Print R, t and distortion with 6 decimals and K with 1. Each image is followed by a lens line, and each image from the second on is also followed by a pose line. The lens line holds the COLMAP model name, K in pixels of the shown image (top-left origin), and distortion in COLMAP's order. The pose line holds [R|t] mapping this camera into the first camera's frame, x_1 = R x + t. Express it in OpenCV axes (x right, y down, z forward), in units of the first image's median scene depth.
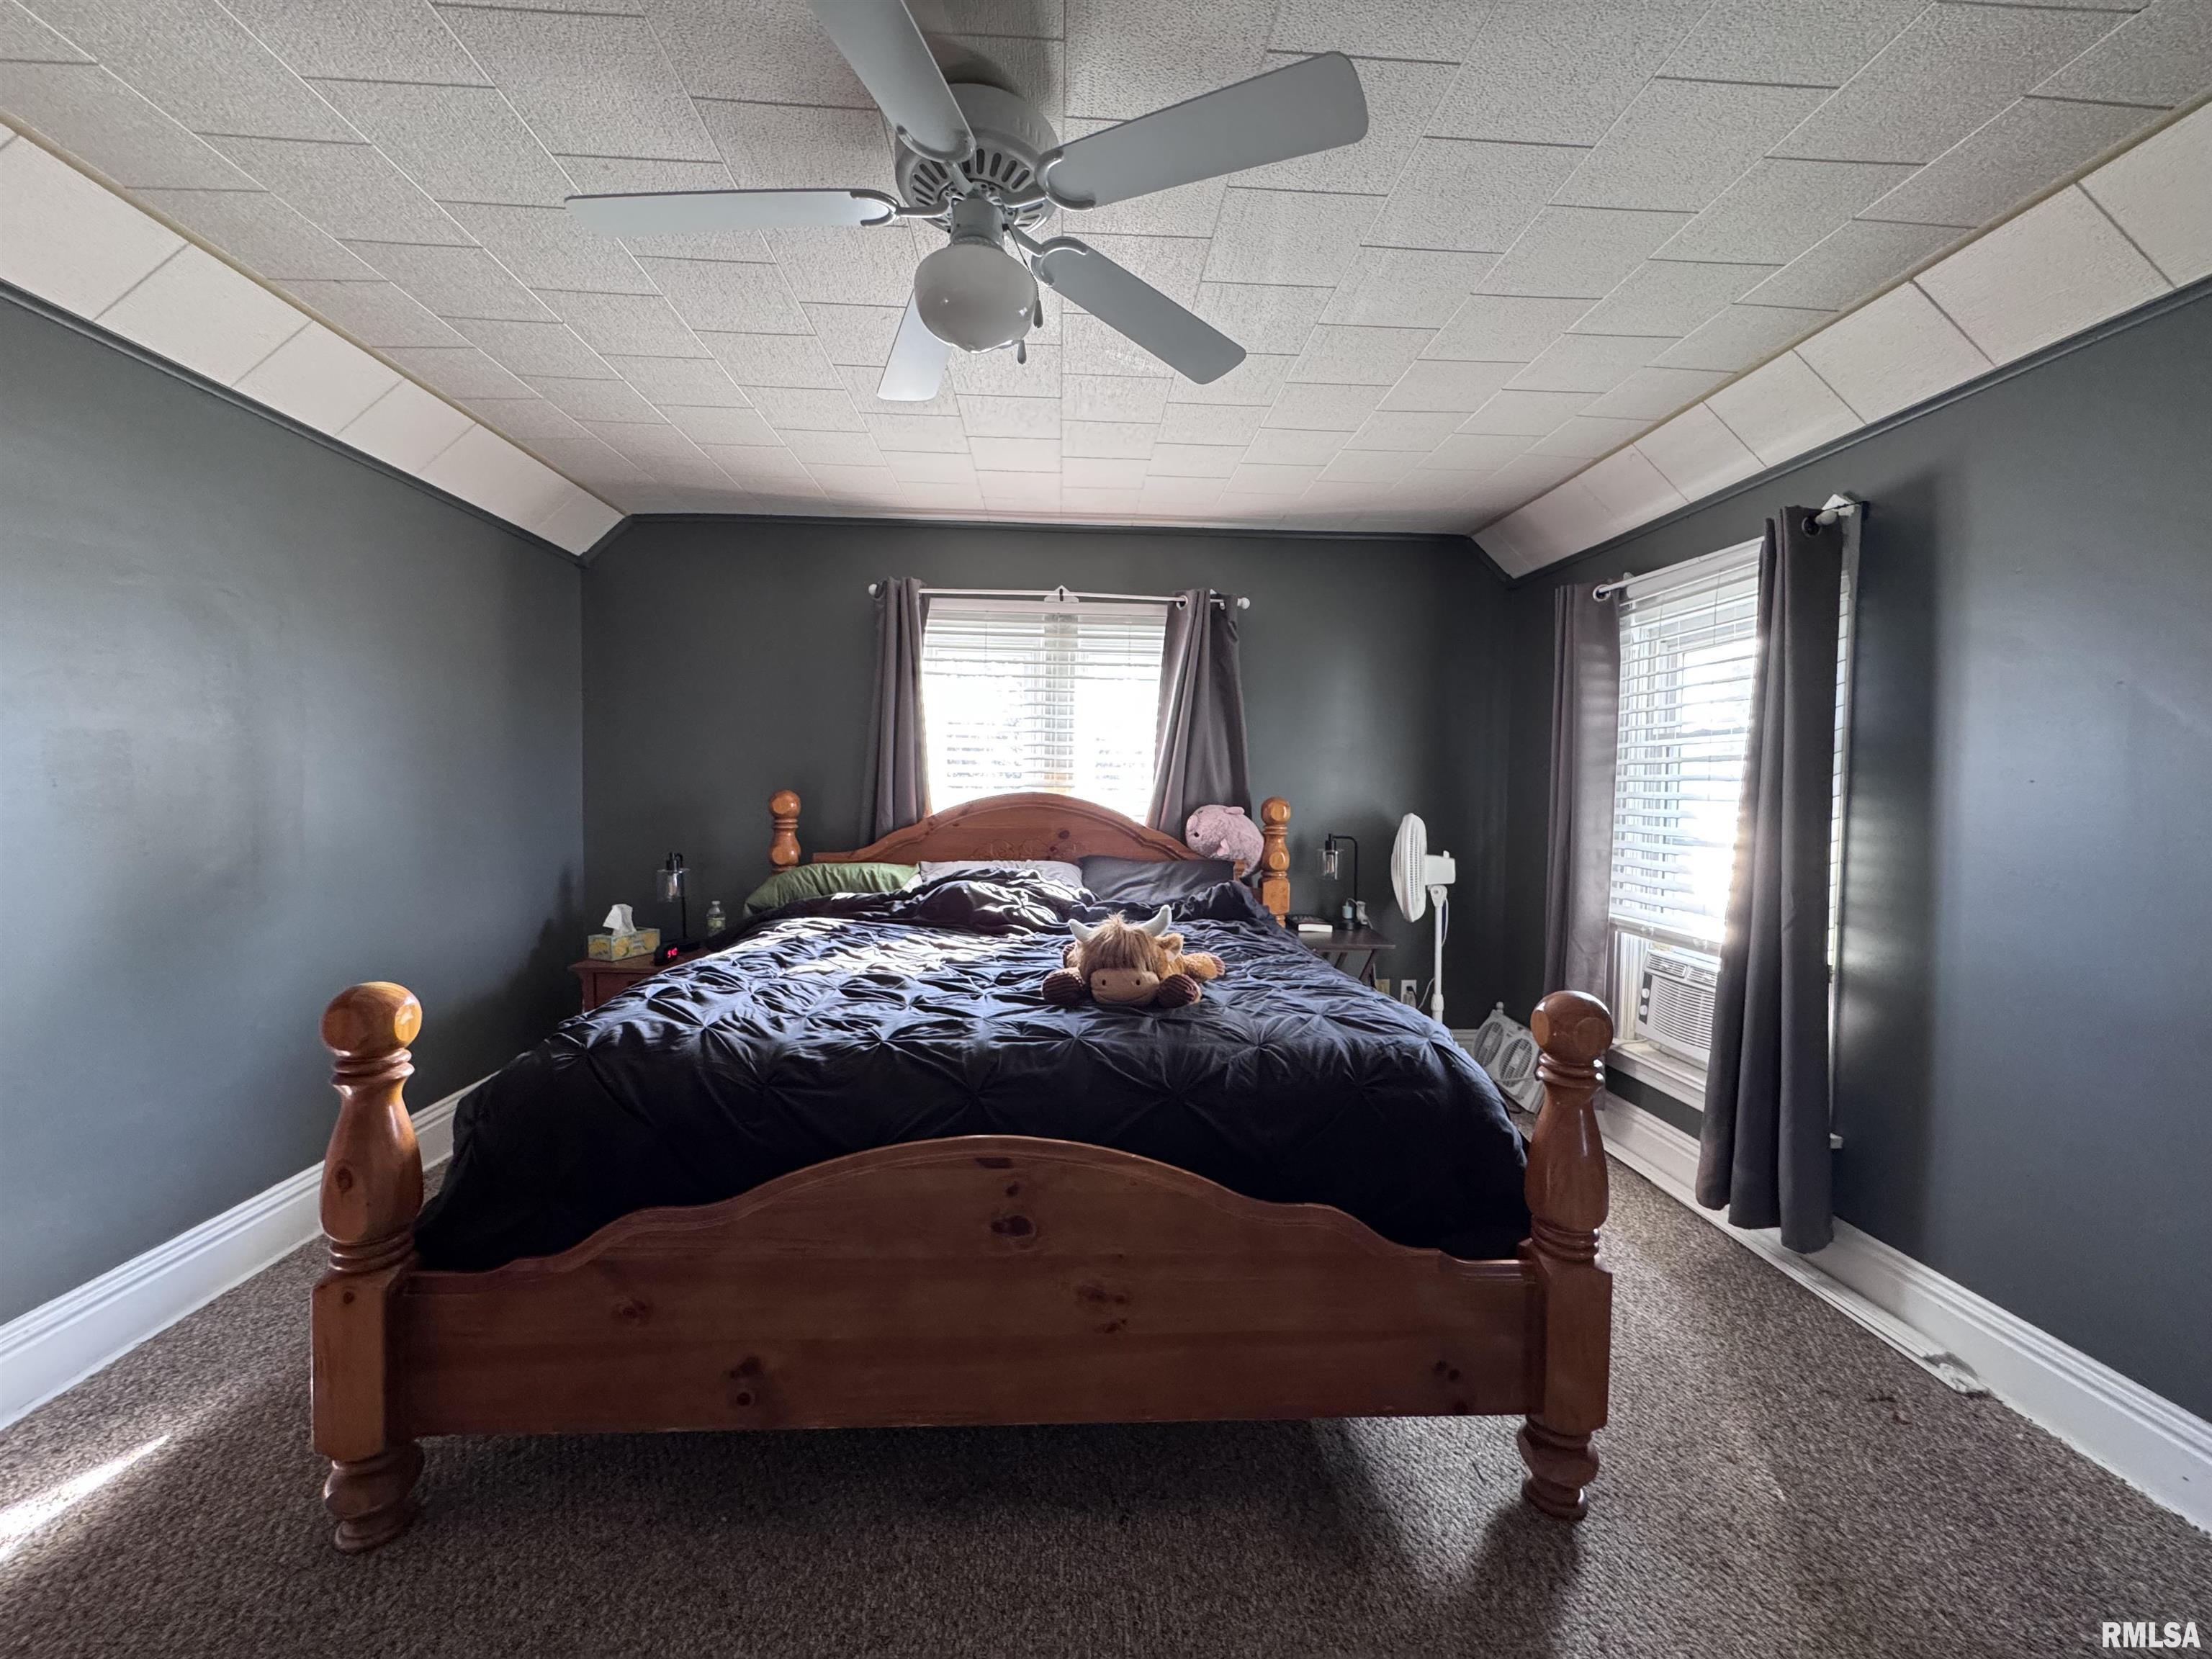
lens RADIAL K [[884.0, 0, 1105.6], [0, 884.0, 825.5], [0, 0, 1]] dist [-0.002929, 0.000043]
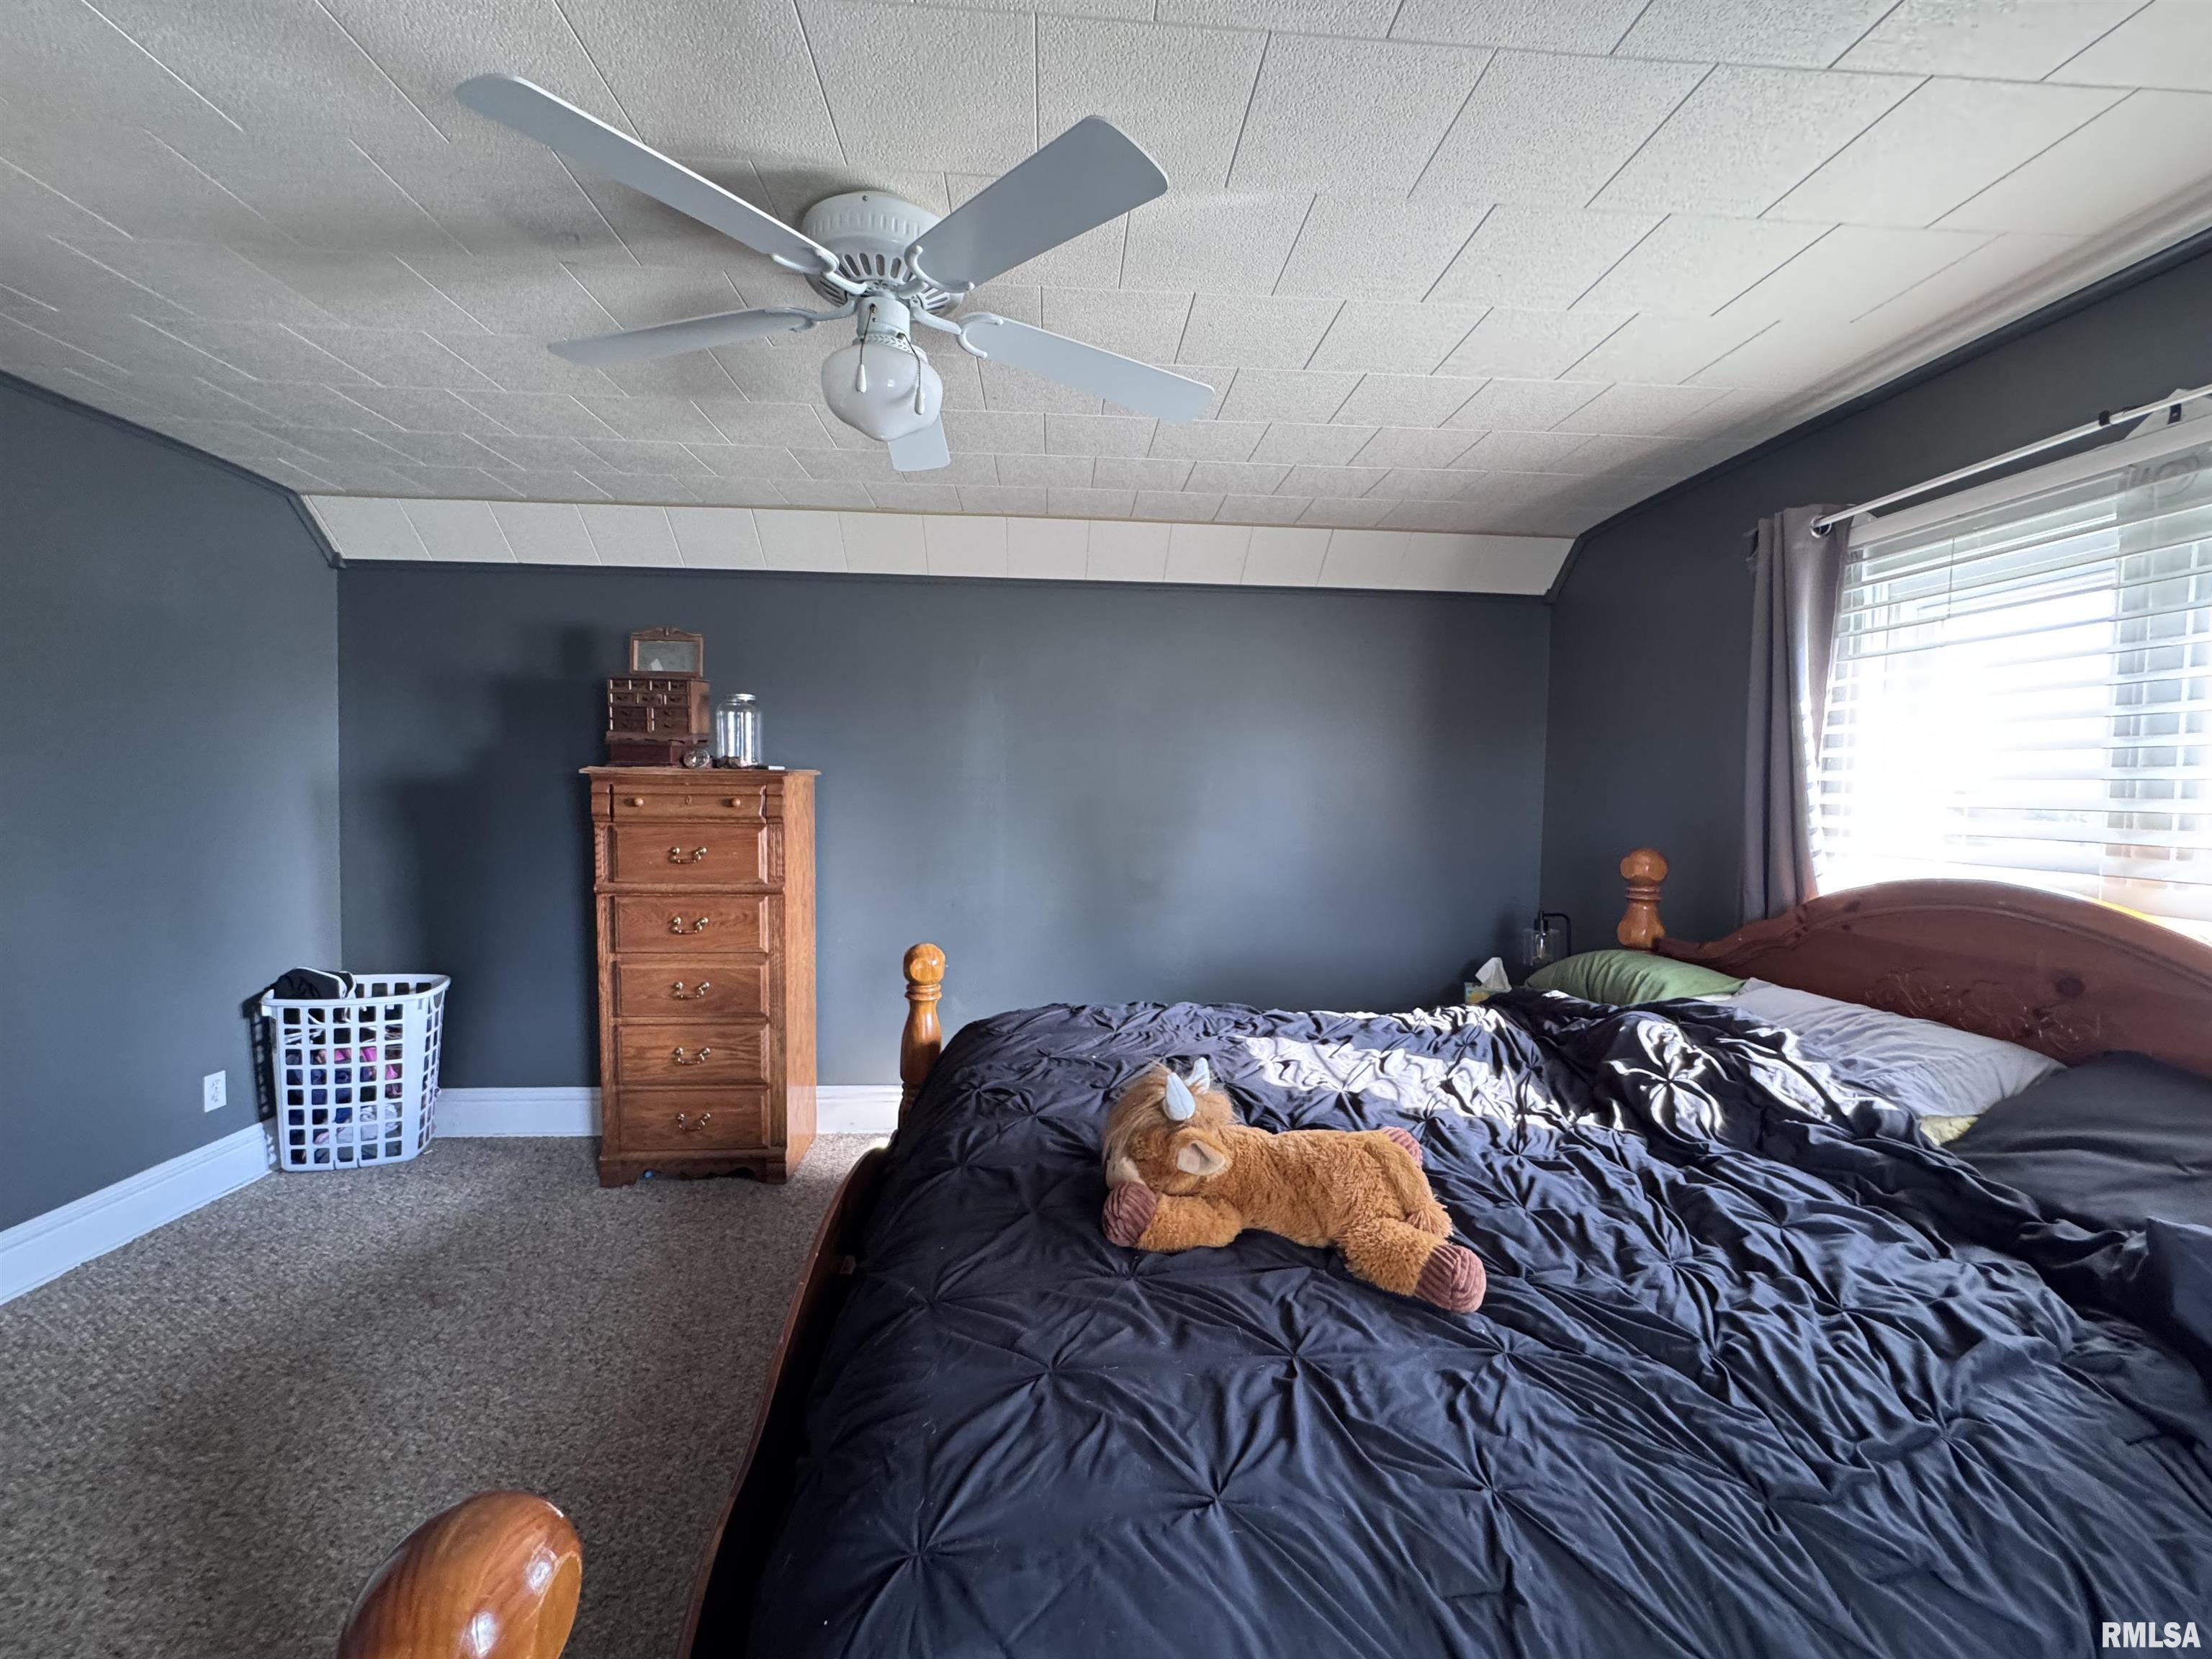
lens RADIAL K [[884.0, 0, 1104.5], [0, 884.0, 830.3], [0, 0, 1]] dist [-0.002929, 0.000043]
pose [[-0.000704, 0.033643, -0.999434, 0.457179], [-0.058594, 0.997715, 0.033627, -0.063541], [0.998282, 0.058584, 0.001269, 0.643891]]
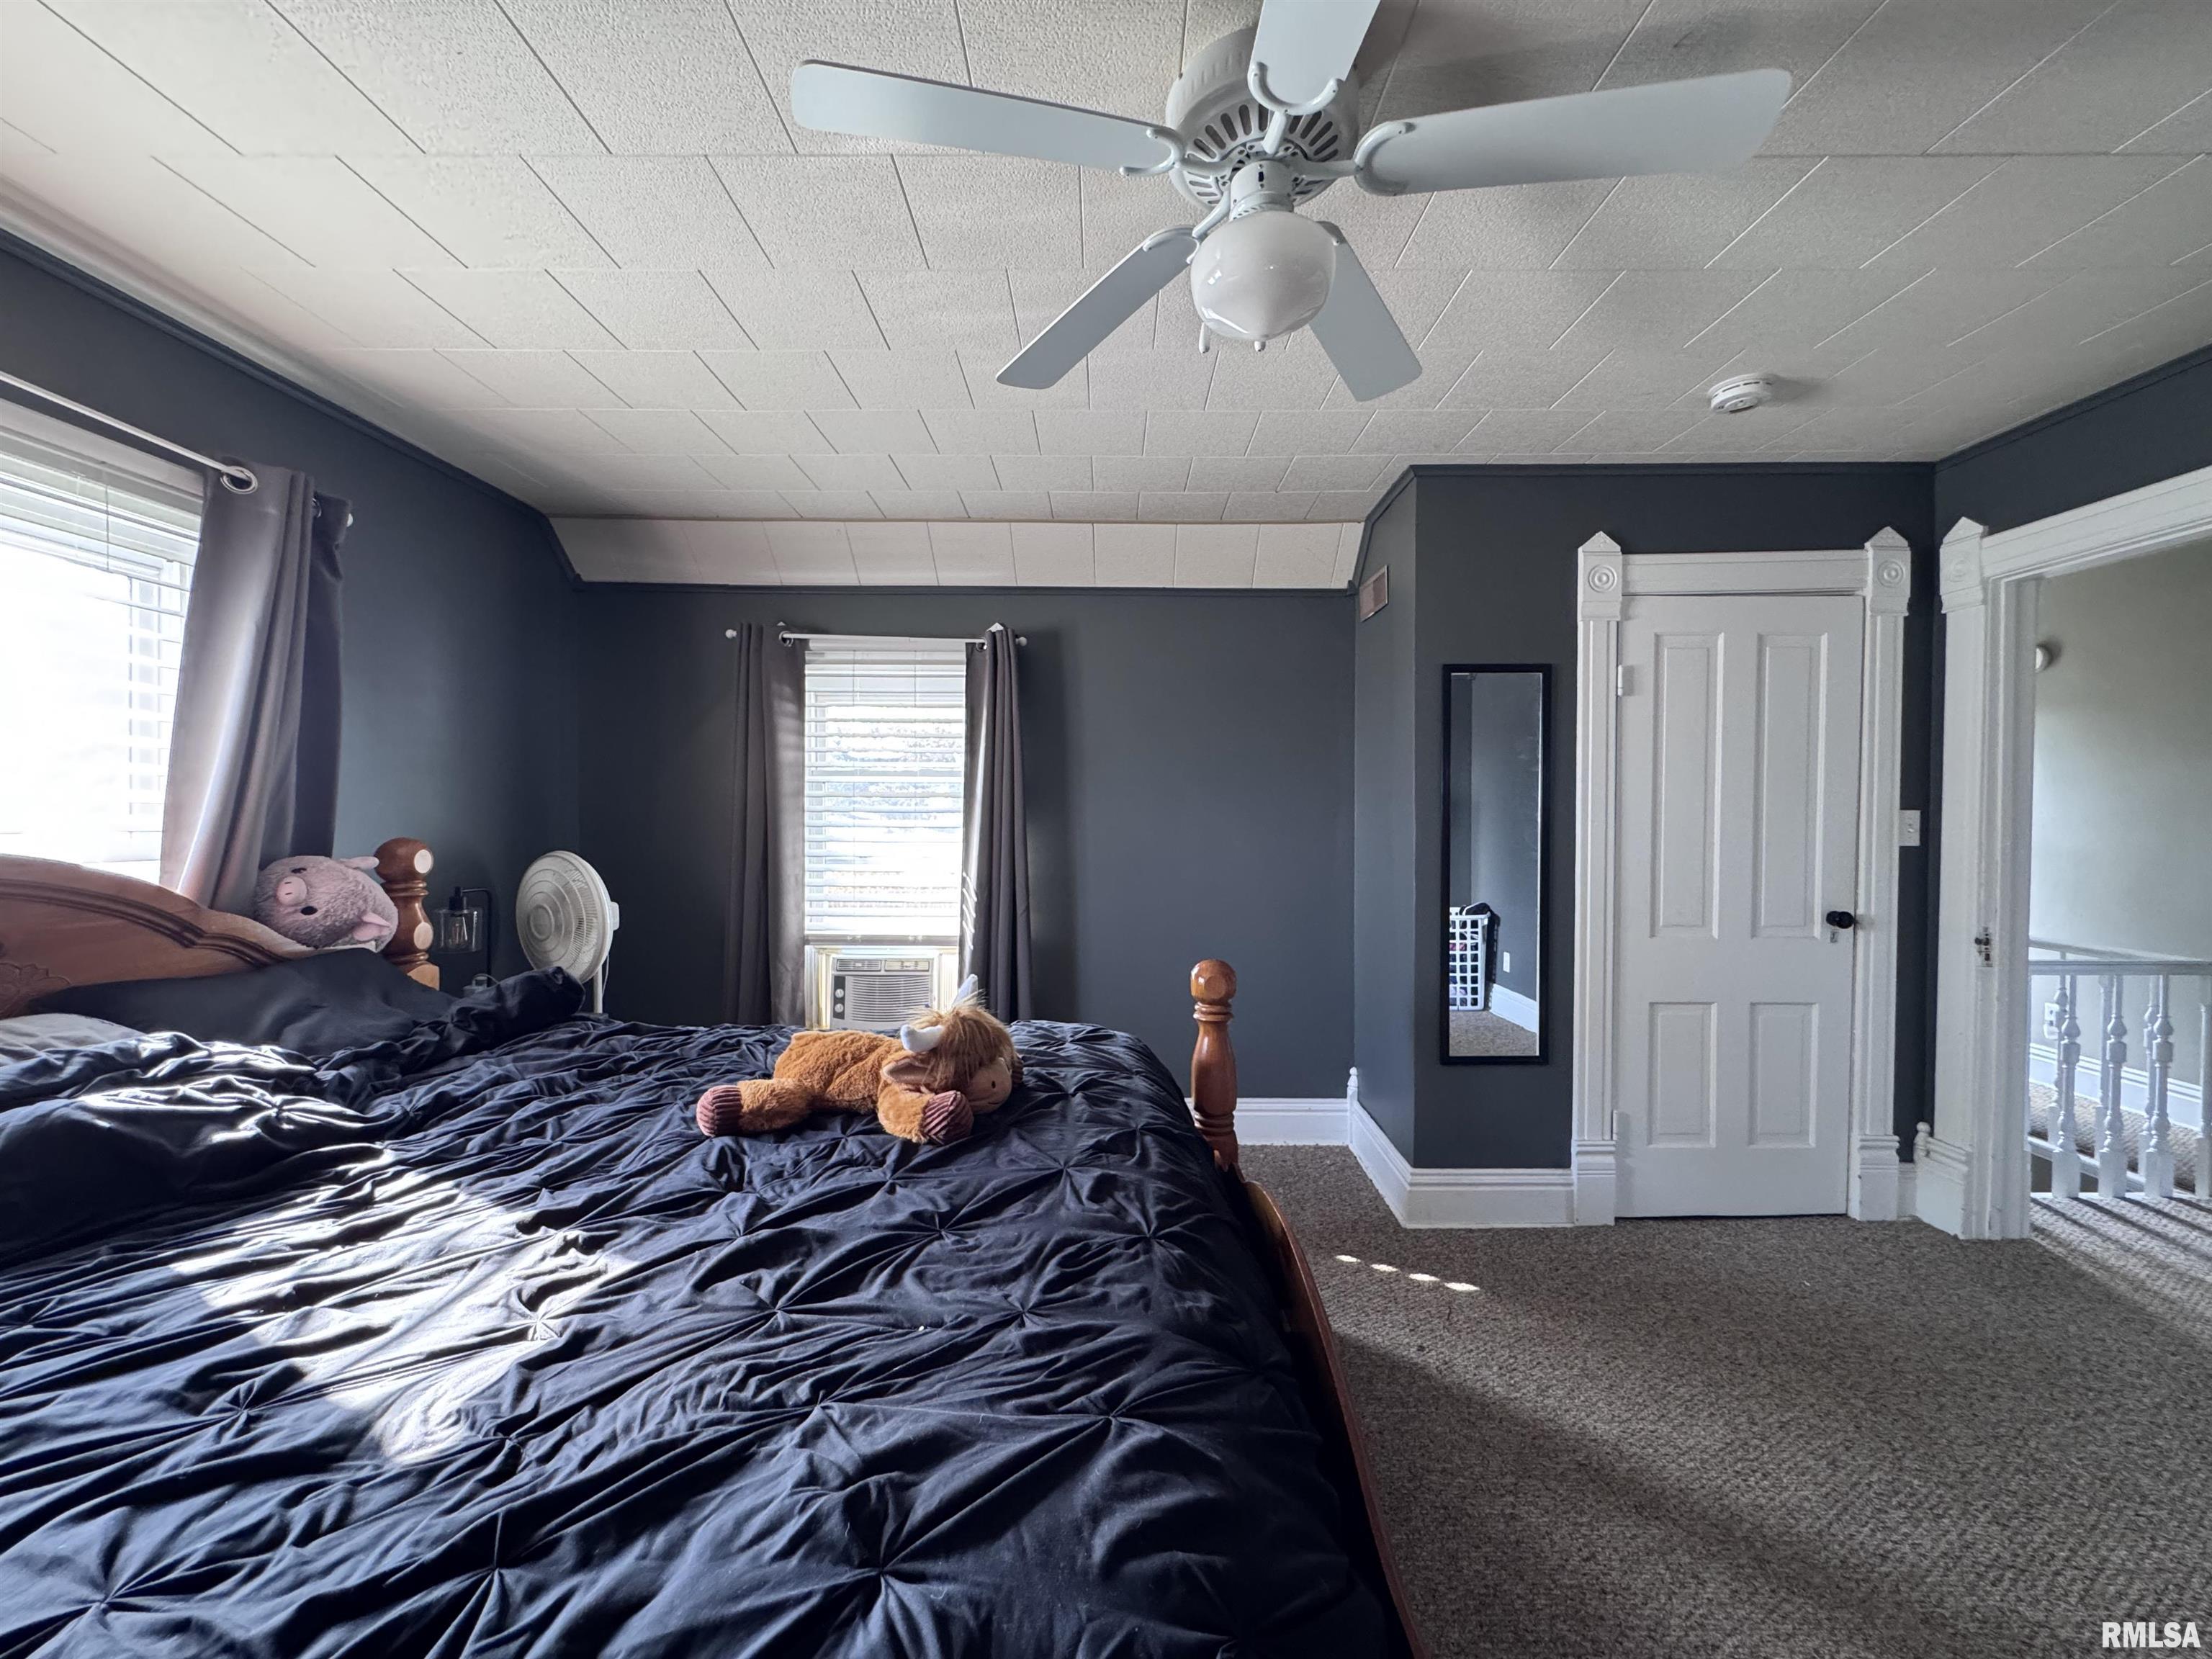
lens RADIAL K [[884.0, 0, 1100.8], [0, 884.0, 826.6], [0, 0, 1]] dist [-0.002929, 0.000043]
pose [[0.058555, -0.027689, 0.997900, -0.512036], [0.040136, 0.998872, 0.025361, -0.044395], [-0.997477, 0.038567, 0.059600, 0.561889]]
